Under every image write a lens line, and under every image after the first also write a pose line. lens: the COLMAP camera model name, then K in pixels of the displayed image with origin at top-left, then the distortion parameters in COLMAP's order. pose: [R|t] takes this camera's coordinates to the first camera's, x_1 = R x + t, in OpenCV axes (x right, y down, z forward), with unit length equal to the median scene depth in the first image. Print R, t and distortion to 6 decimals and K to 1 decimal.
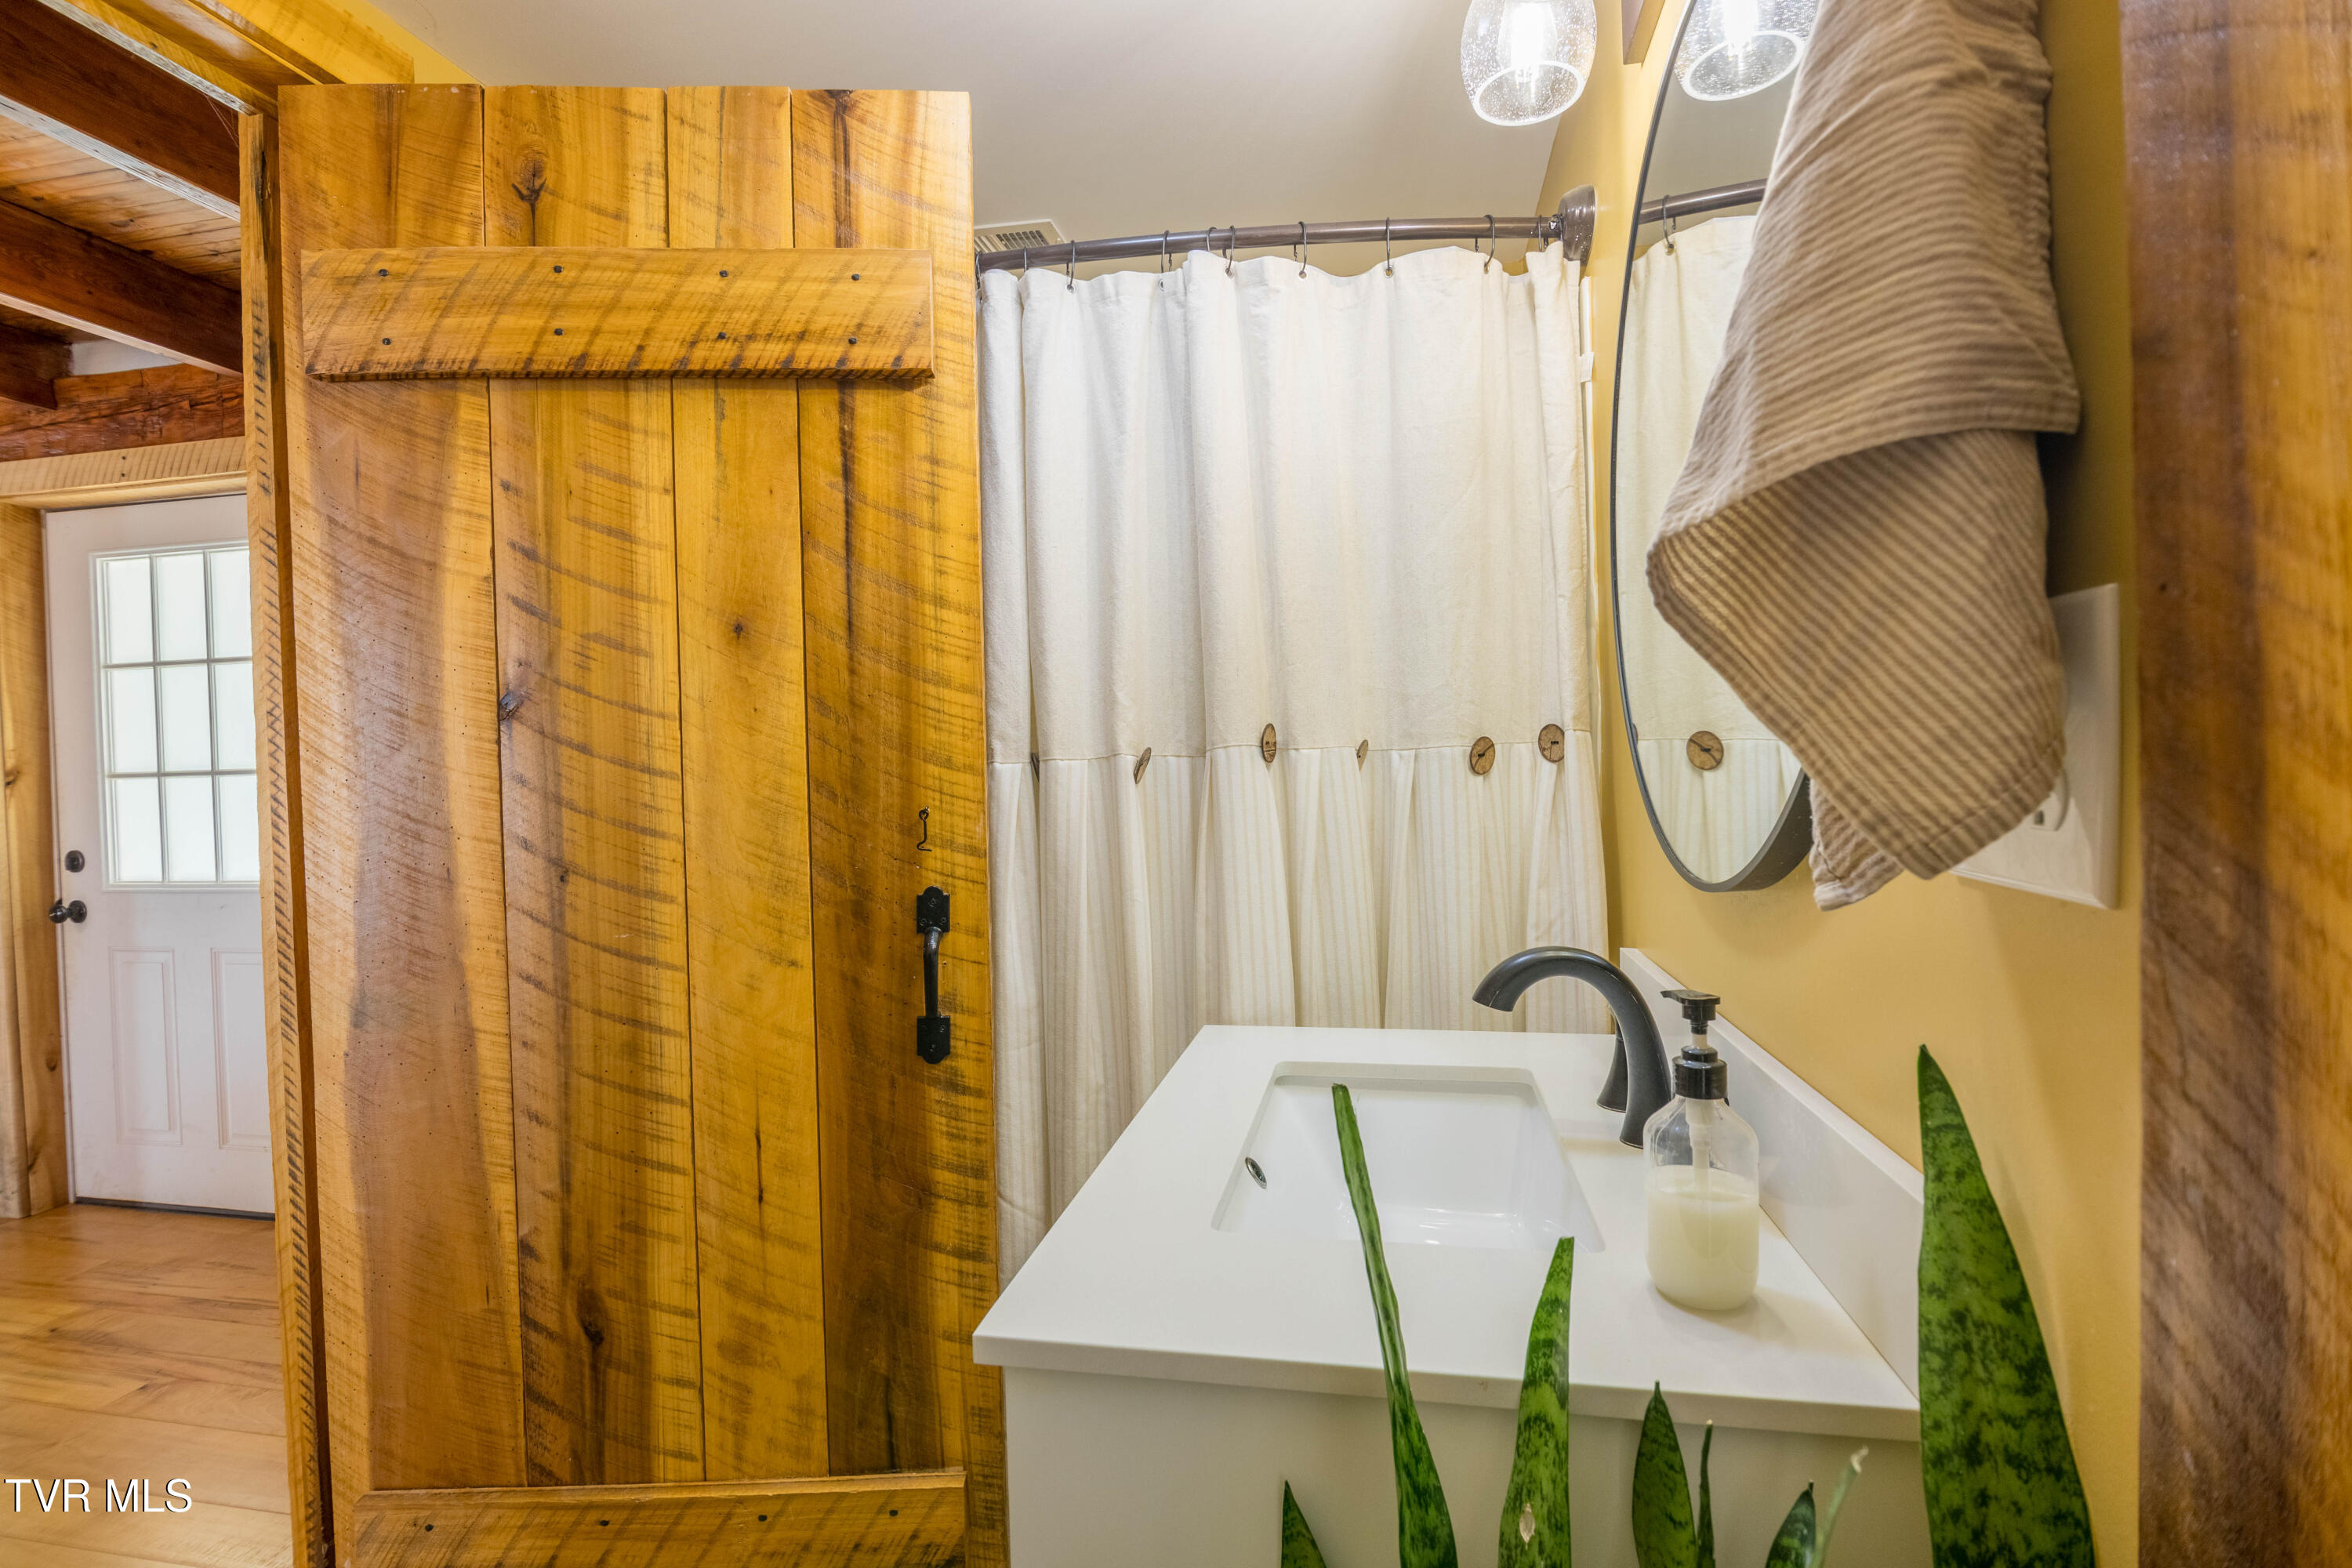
lens RADIAL K [[1067.3, 0, 1178.5], [0, 1067.3, 779.9], [0, 0, 1]] dist [-0.010722, -0.003573]
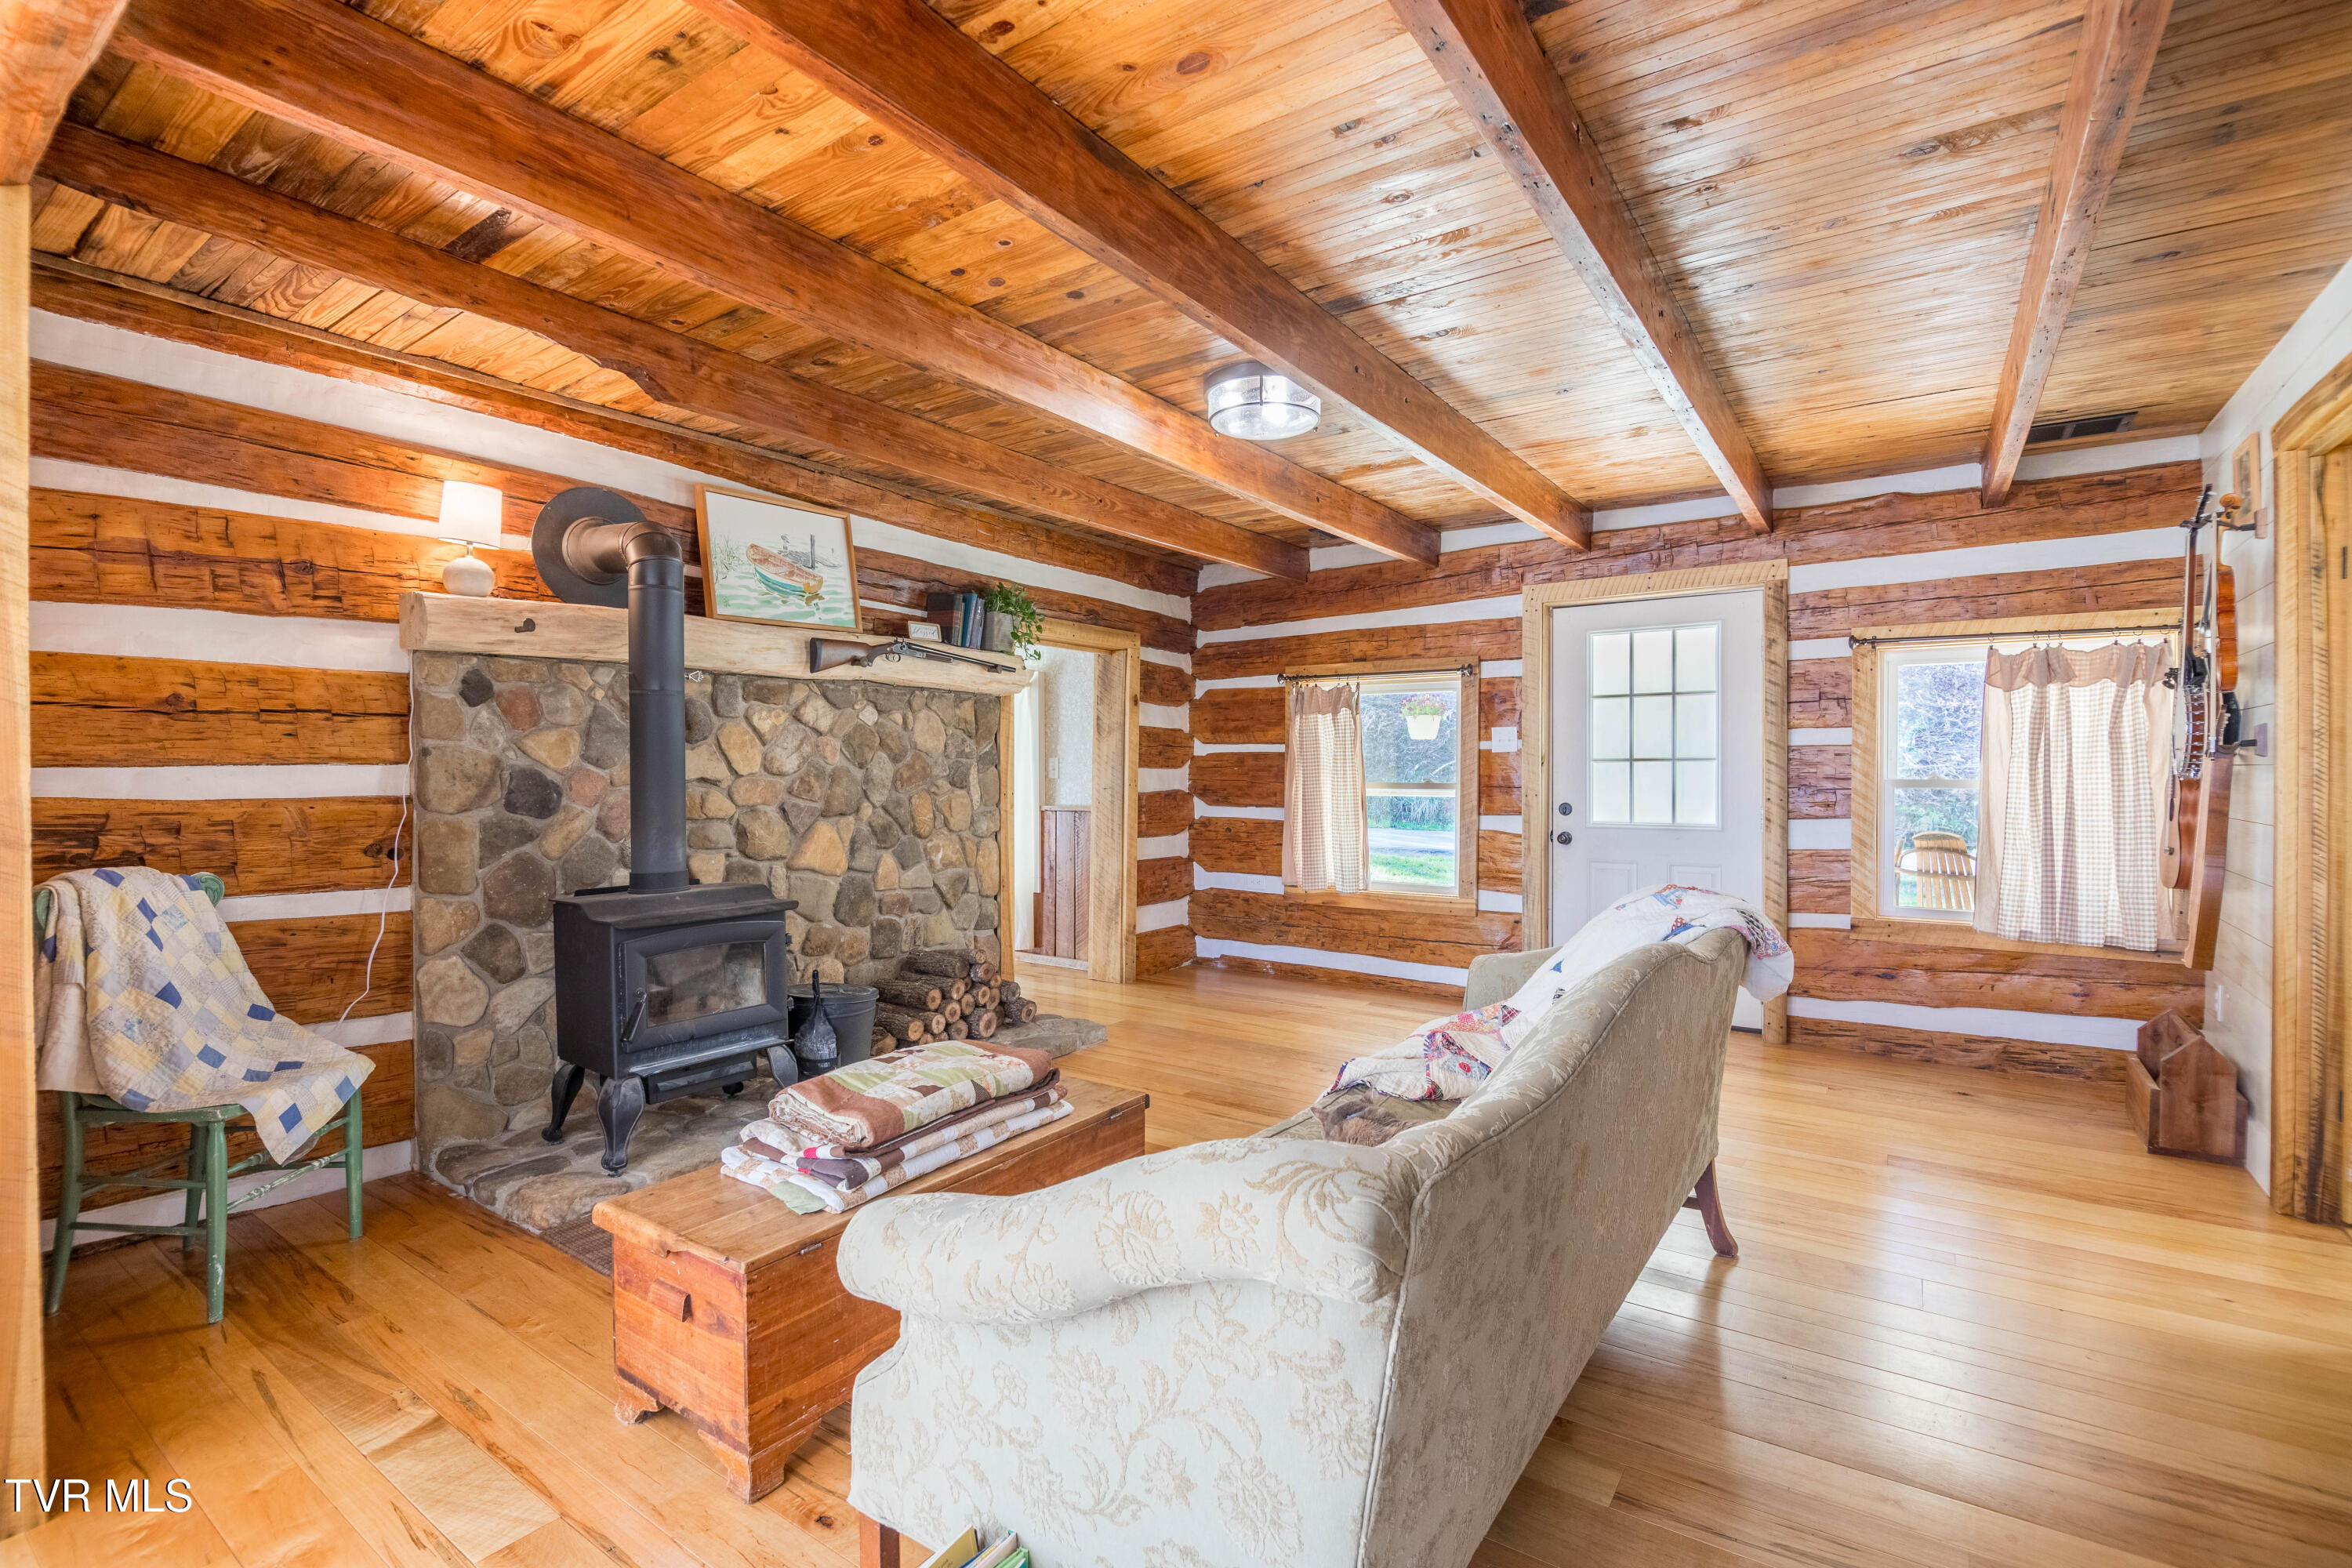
lens RADIAL K [[1067.3, 0, 1188.4], [0, 1067.3, 779.2], [0, 0, 1]] dist [-0.010722, -0.003573]
pose [[0.915610, 0.034327, -0.400599, -0.928964], [-0.030361, 0.999407, 0.016246, 0.018471], [0.400919, -0.002712, 0.916110, -0.872022]]
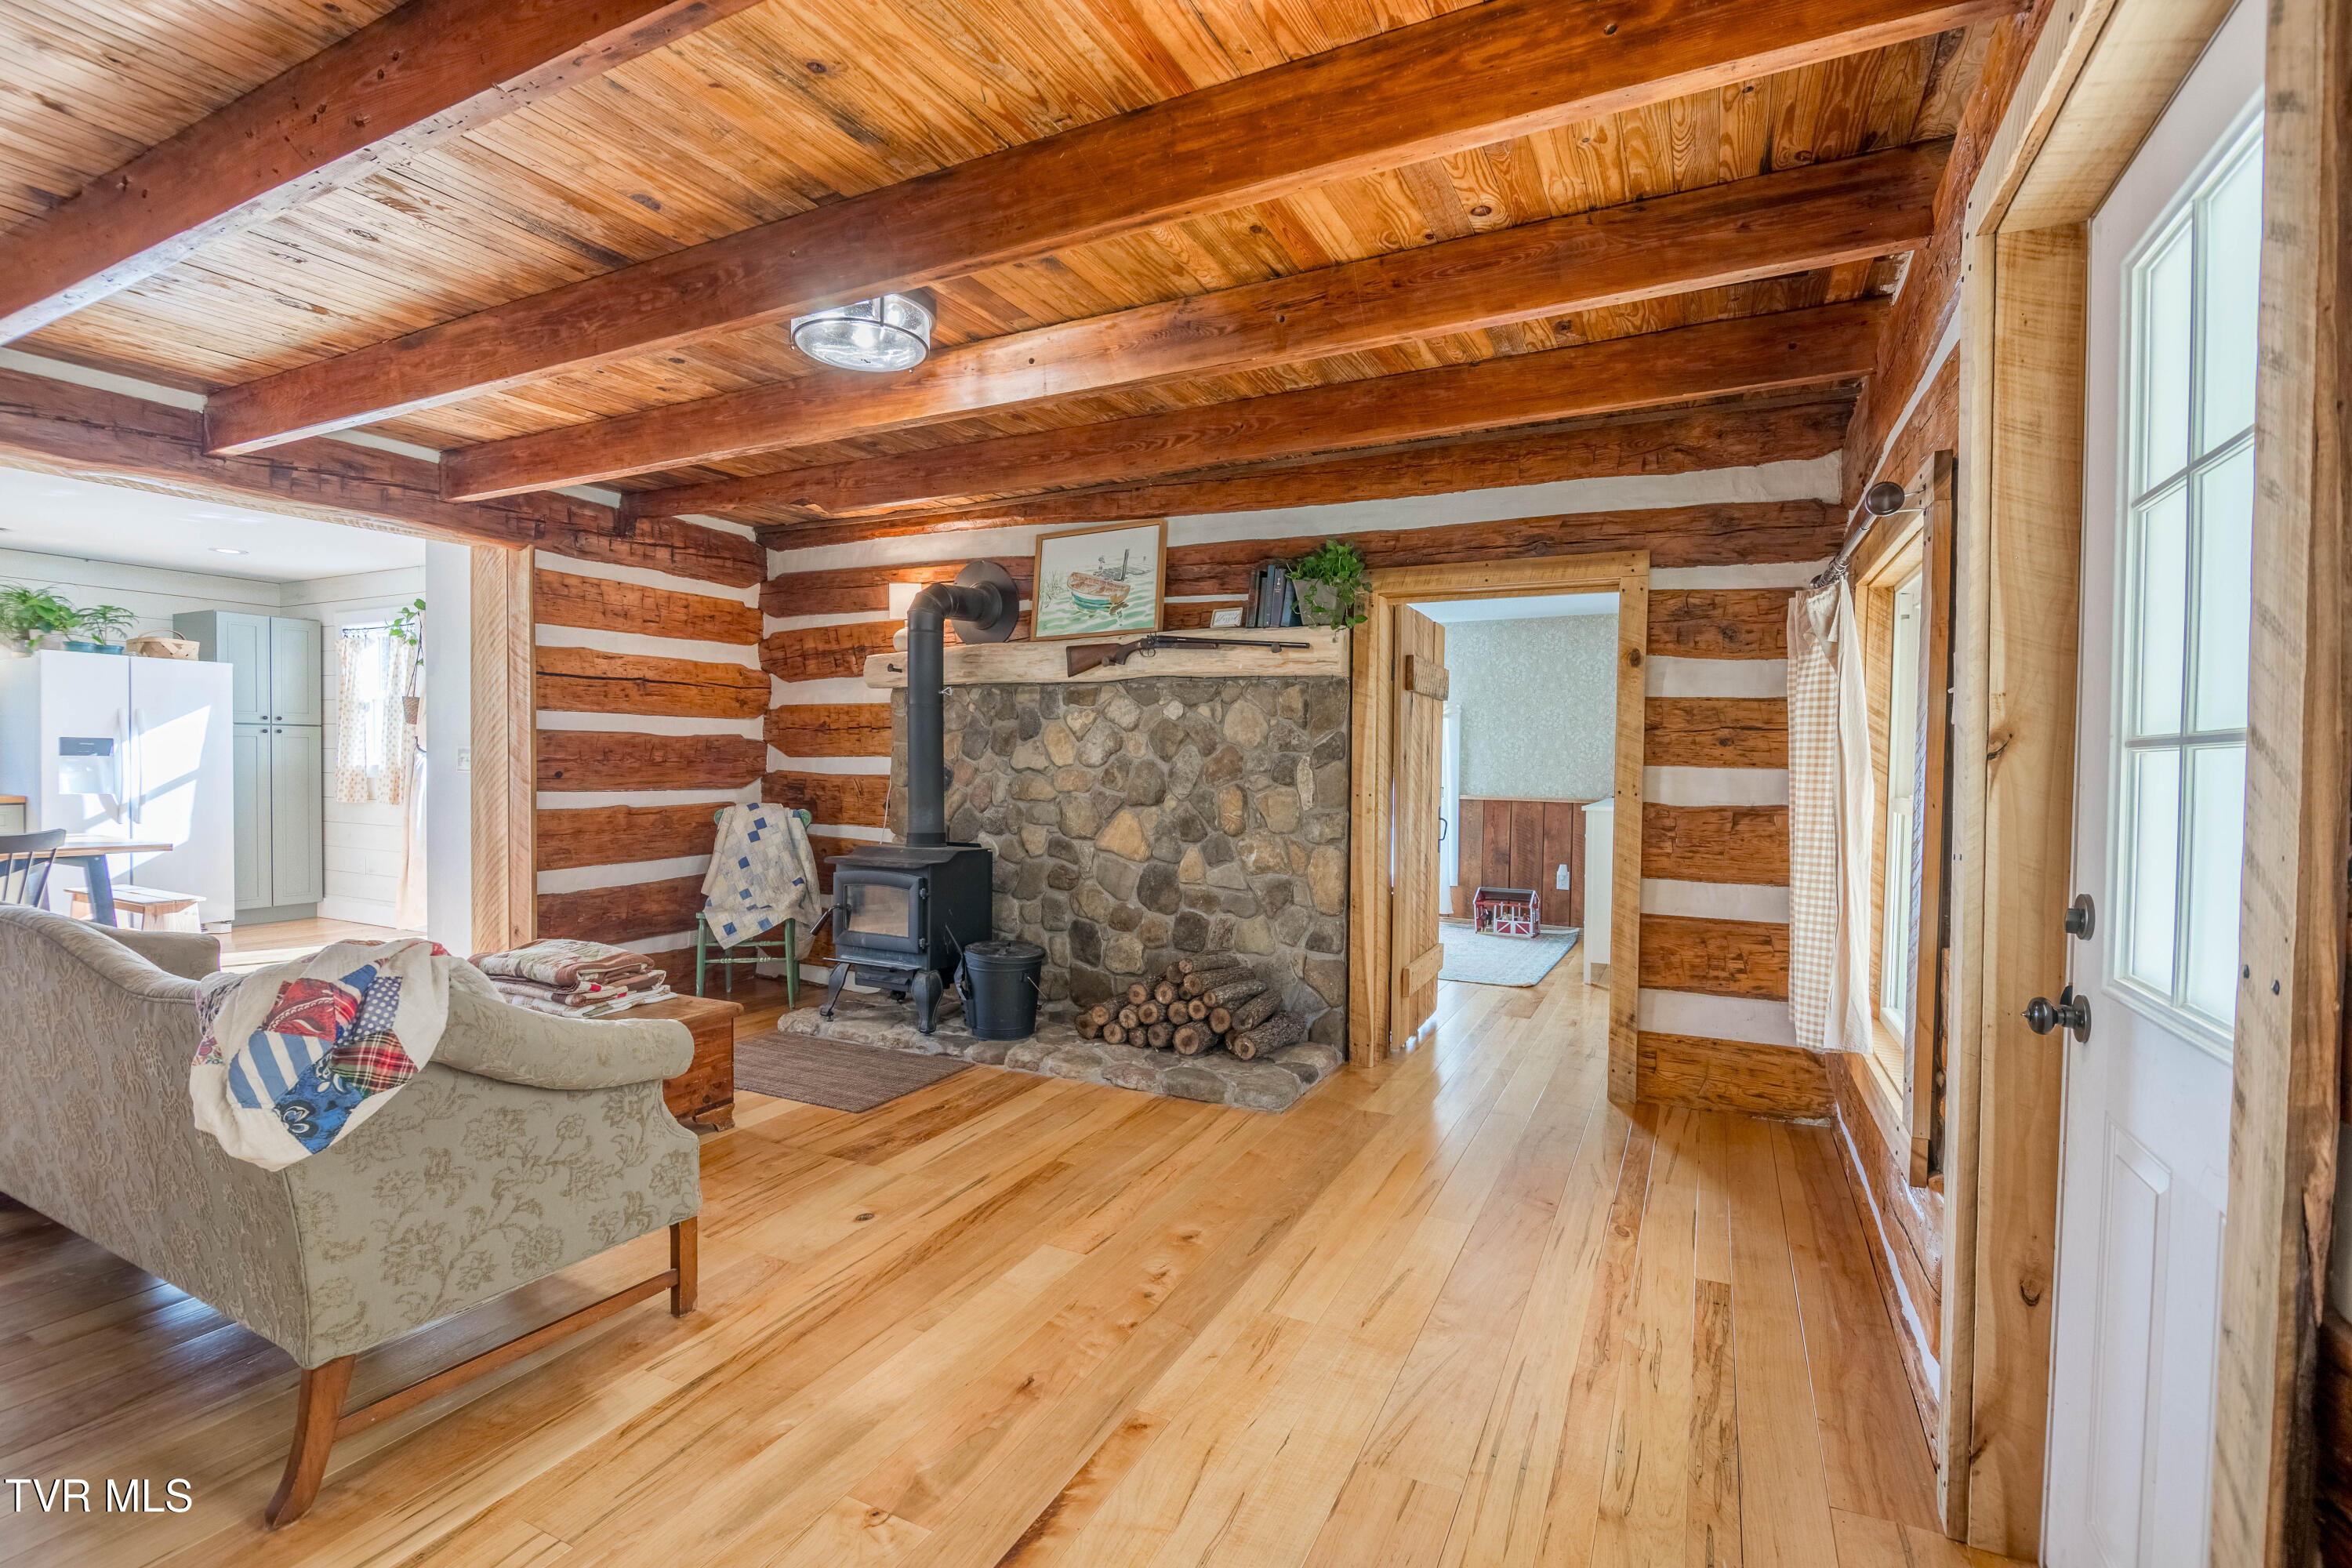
lens RADIAL K [[1067.3, 0, 1189.6], [0, 1067.3, 785.7], [0, 0, 1]] dist [-0.010722, -0.003573]
pose [[-0.269913, 0.050515, -0.961559, -0.471313], [-0.007713, 0.998477, 0.054620, -0.008049], [0.962854, 0.022159, -0.269113, 0.738732]]
